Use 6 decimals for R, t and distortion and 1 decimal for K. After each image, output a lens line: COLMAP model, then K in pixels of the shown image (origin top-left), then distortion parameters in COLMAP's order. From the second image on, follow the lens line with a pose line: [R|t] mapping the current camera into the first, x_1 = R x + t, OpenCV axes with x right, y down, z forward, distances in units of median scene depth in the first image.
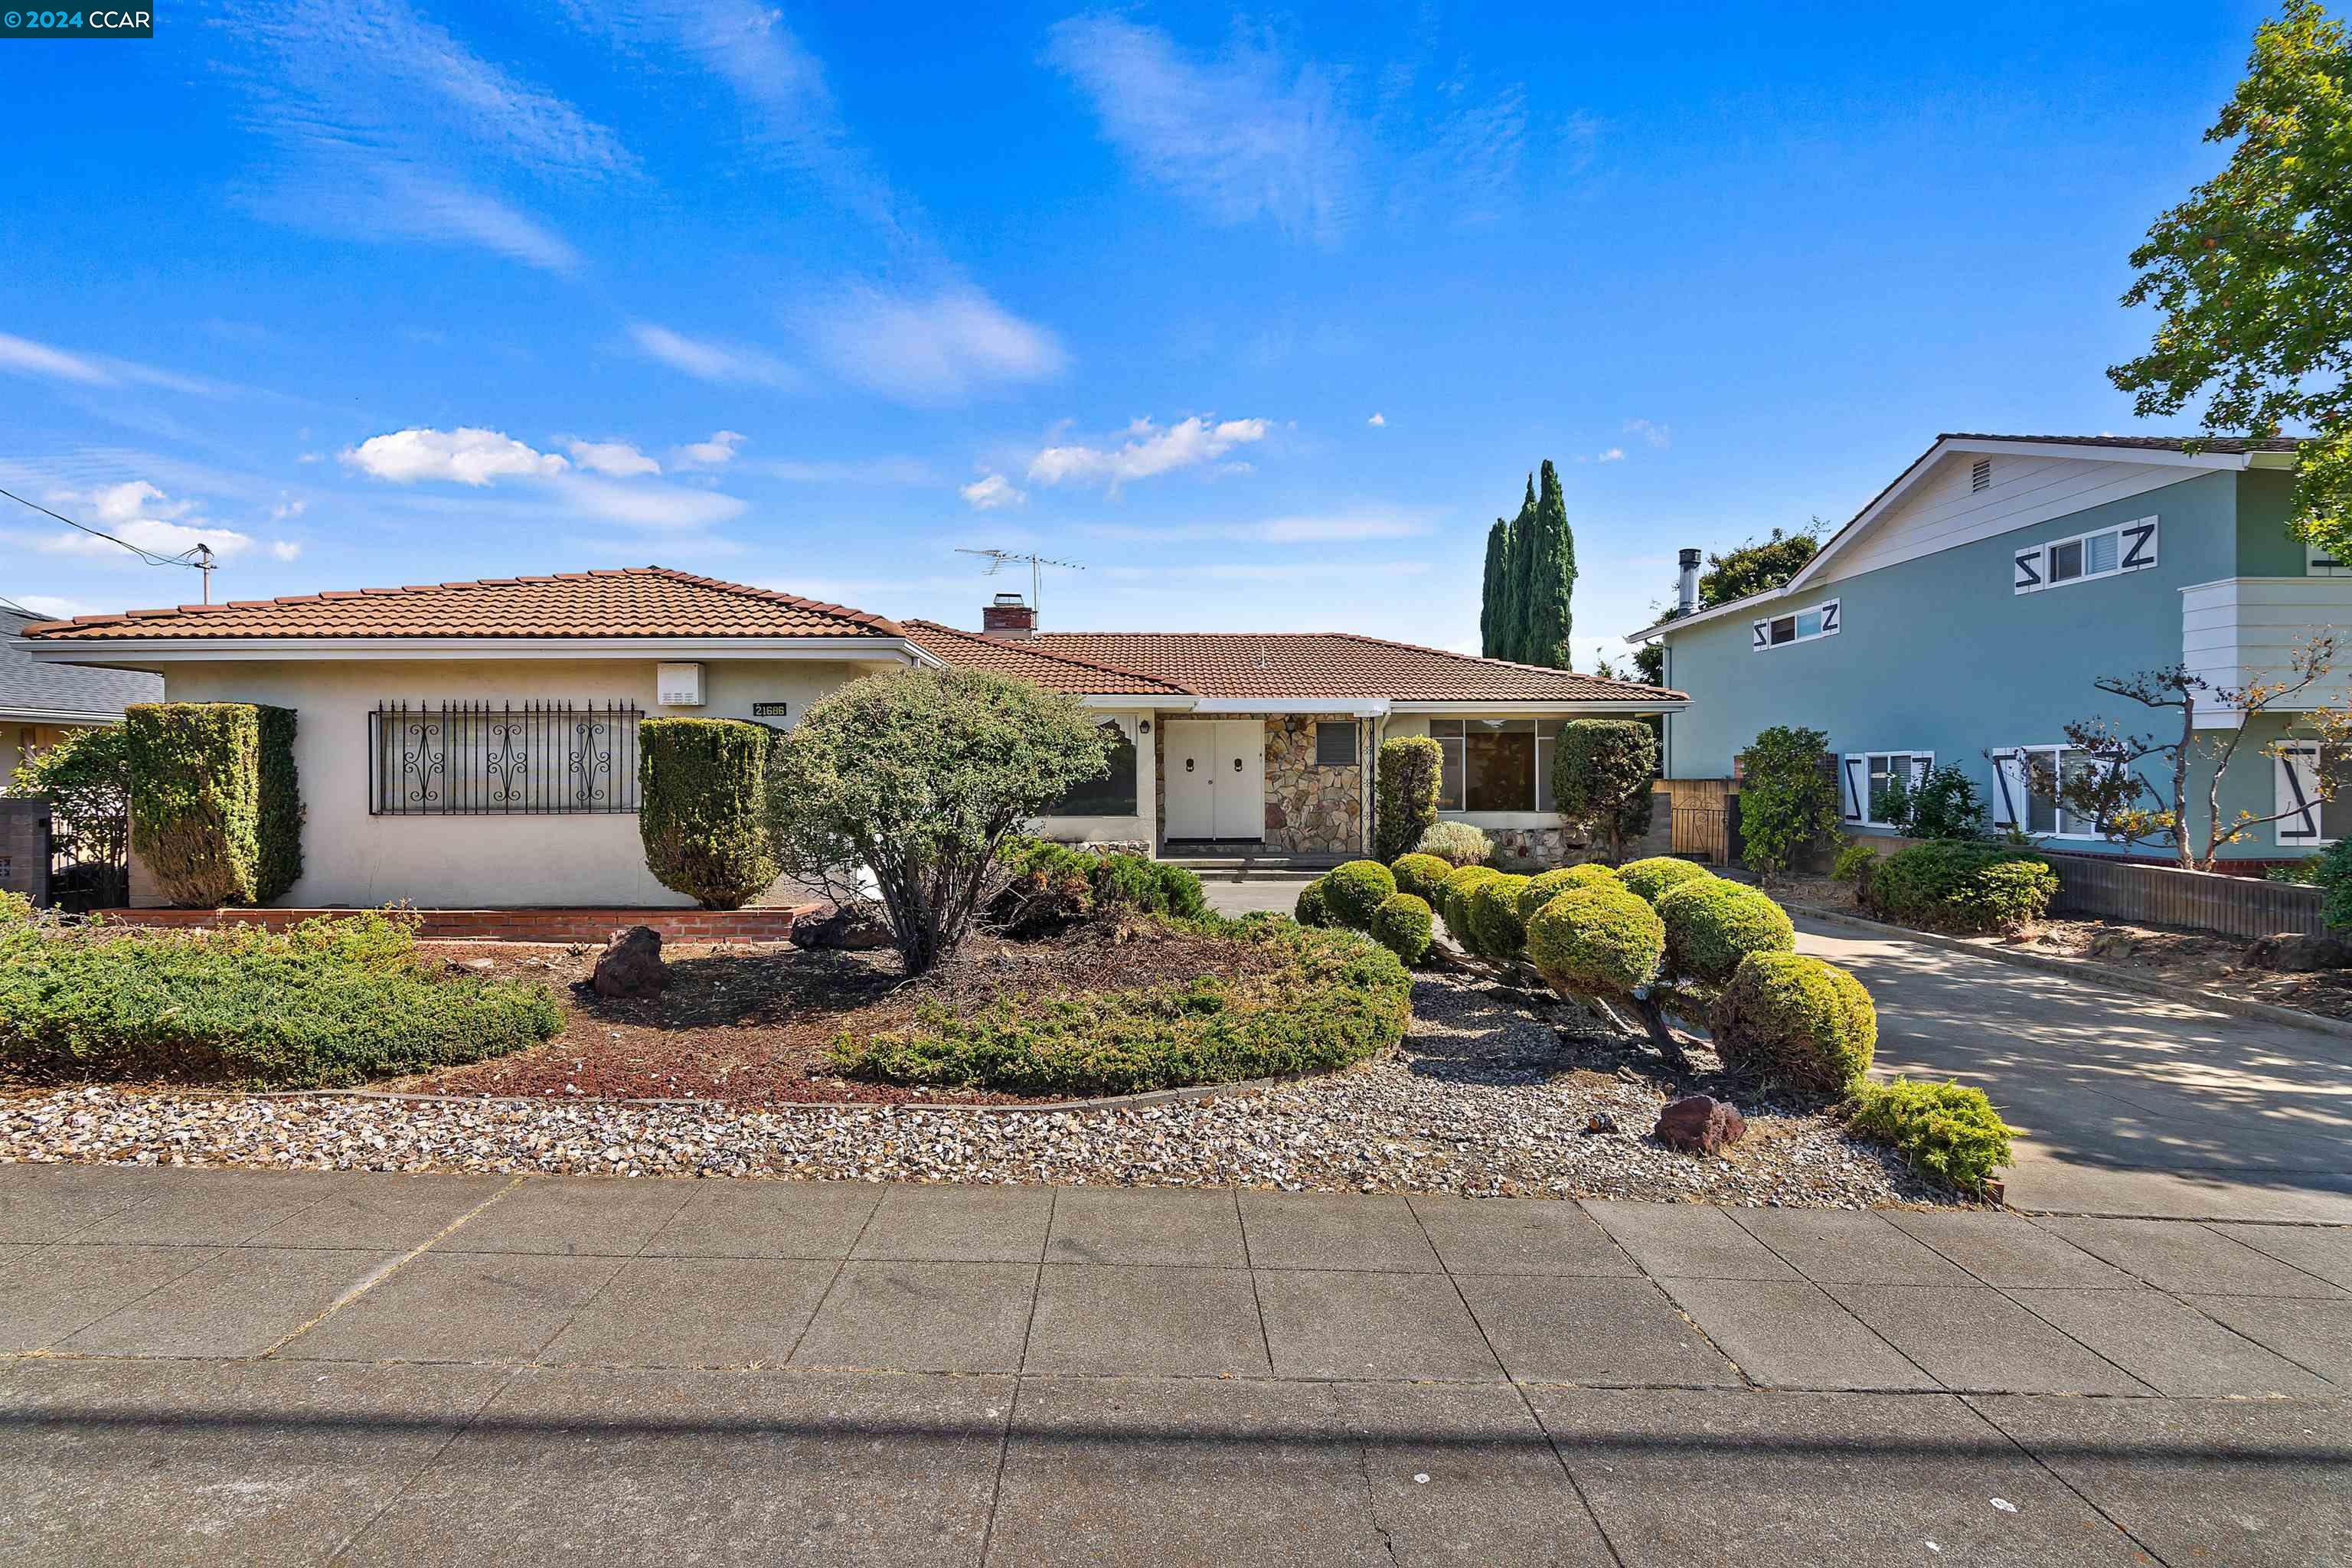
lens RADIAL K [[1106.7, 0, 1276.6], [0, 1106.7, 788.0], [0, 0, 1]] dist [-0.000026, -0.000258]
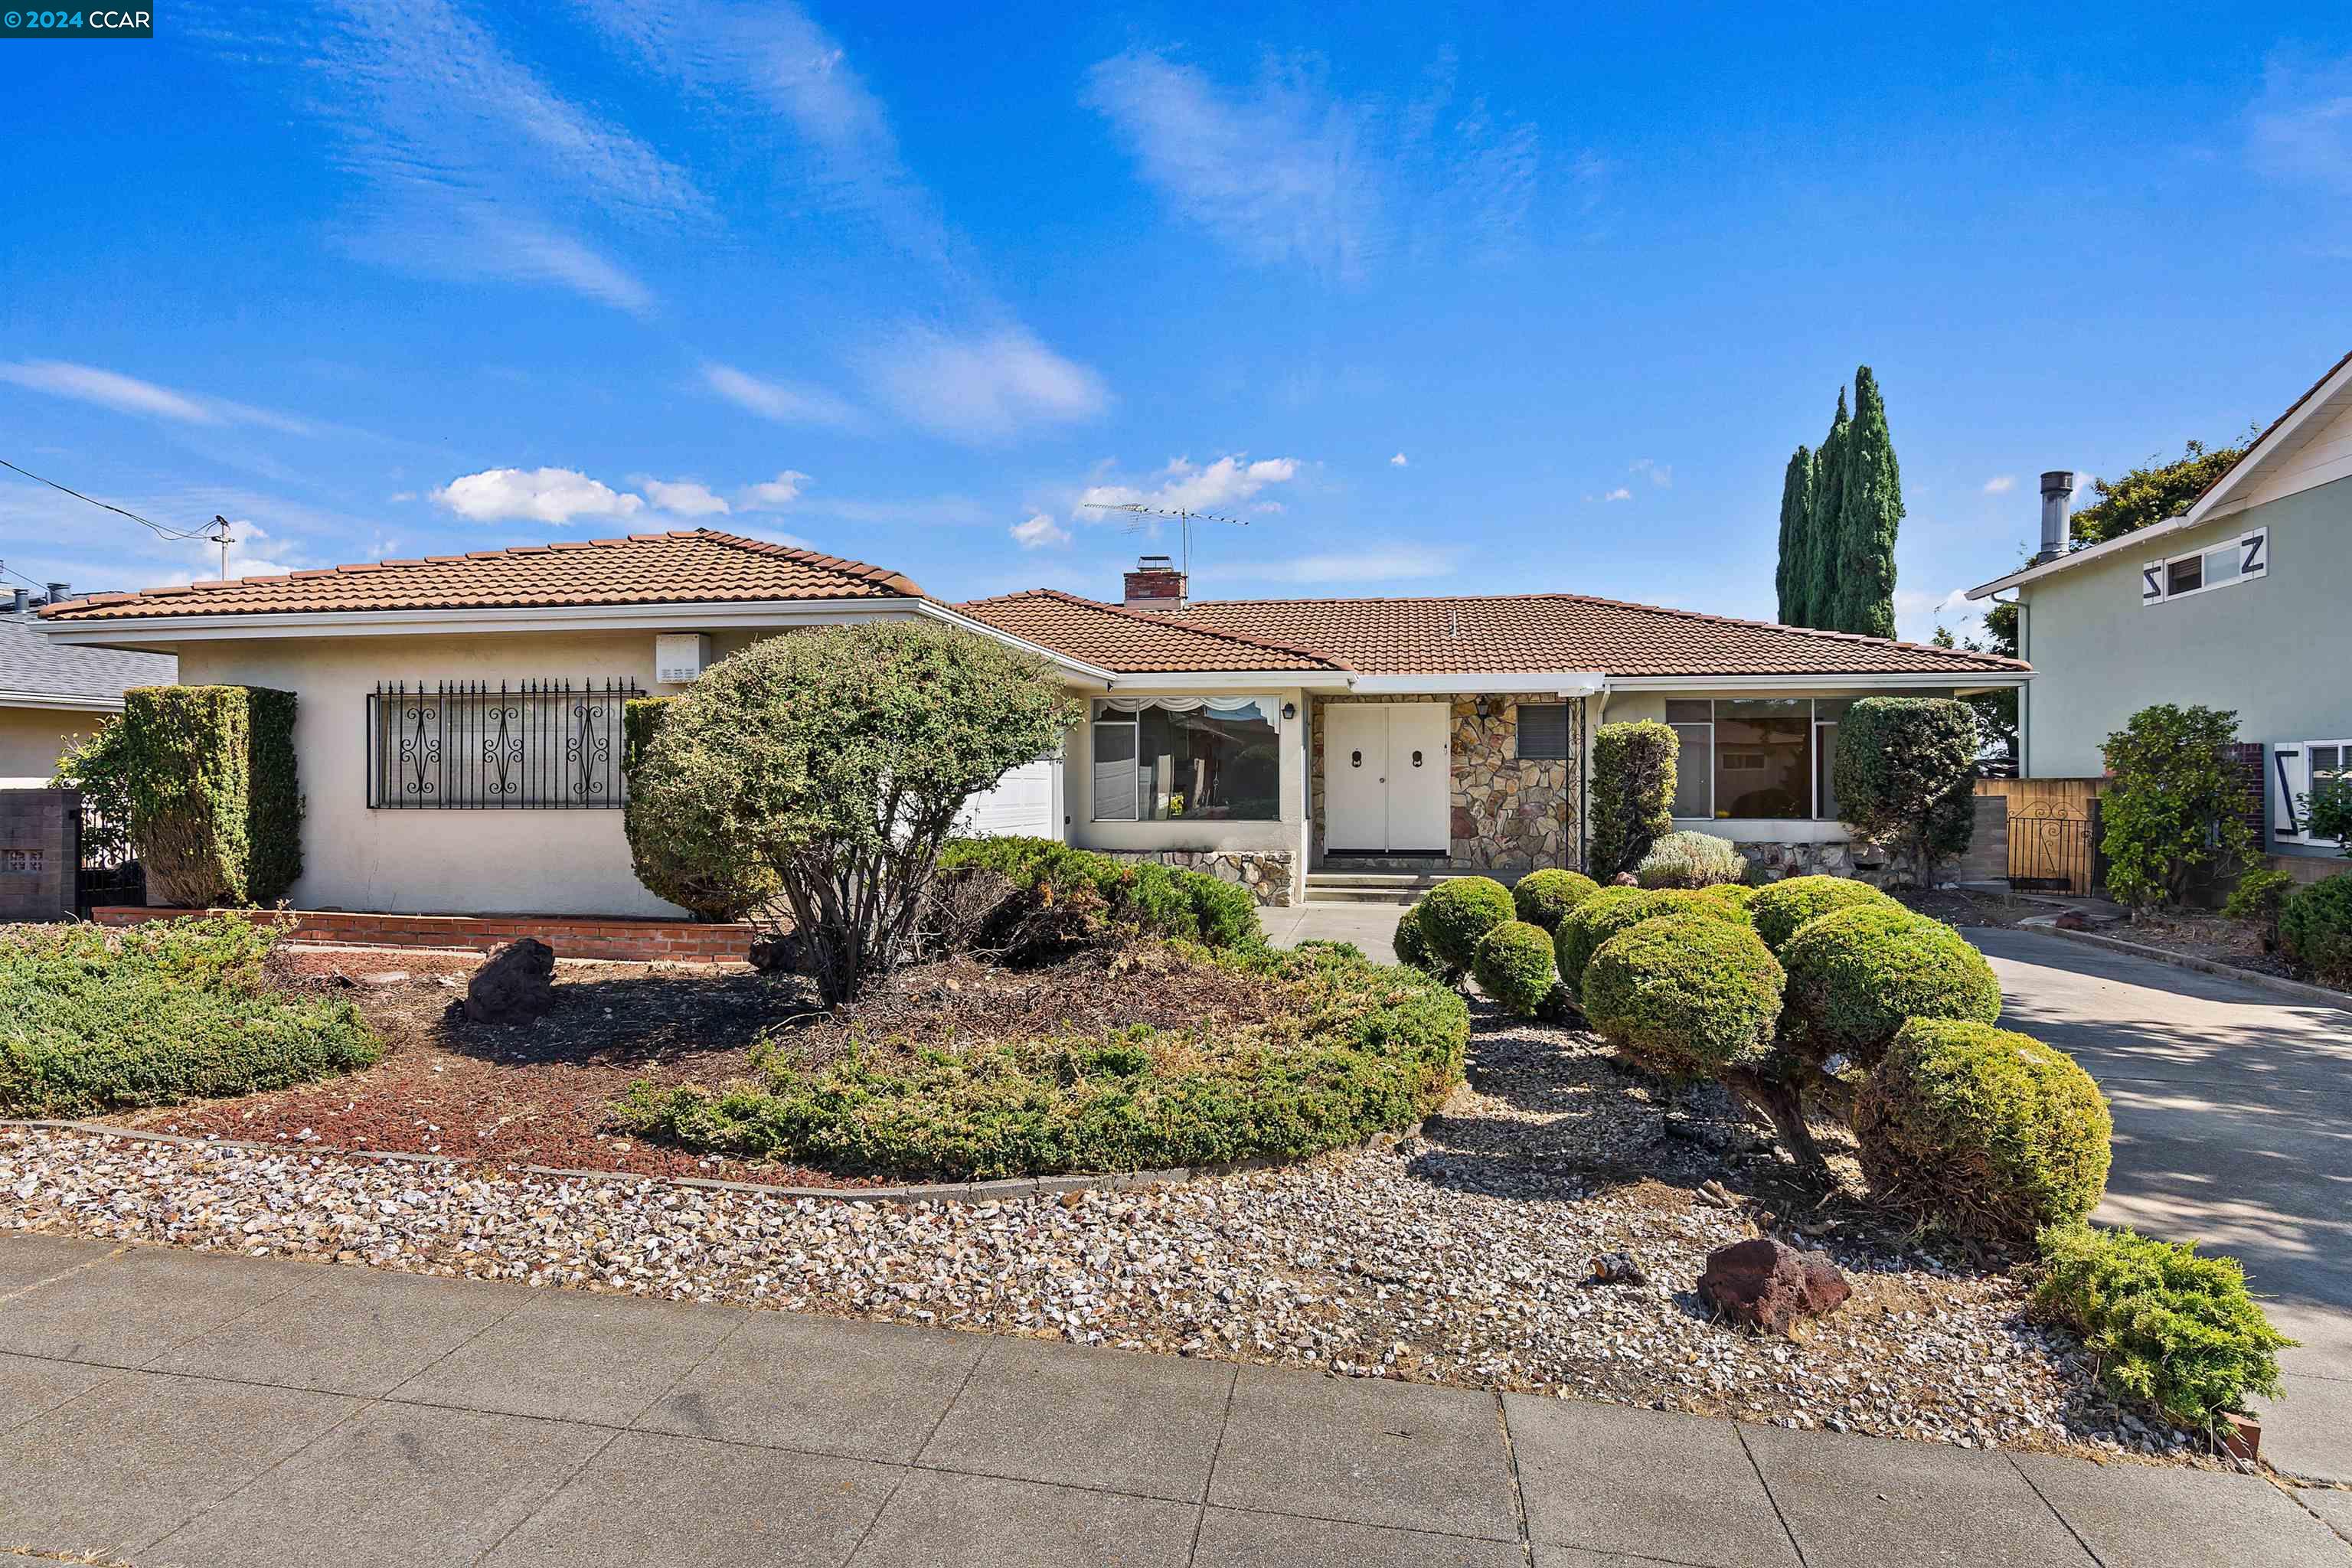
lens RADIAL K [[1318.2, 0, 1292.7], [0, 1318.2, 789.7], [0, 0, 1]] dist [-0.003720, 0.000301]
pose [[0.981141, 0.003059, -0.193270, 0.127084], [-0.003589, 0.999991, -0.002395, 0.008730], [0.193261, 0.003043, 0.981143, 0.092289]]
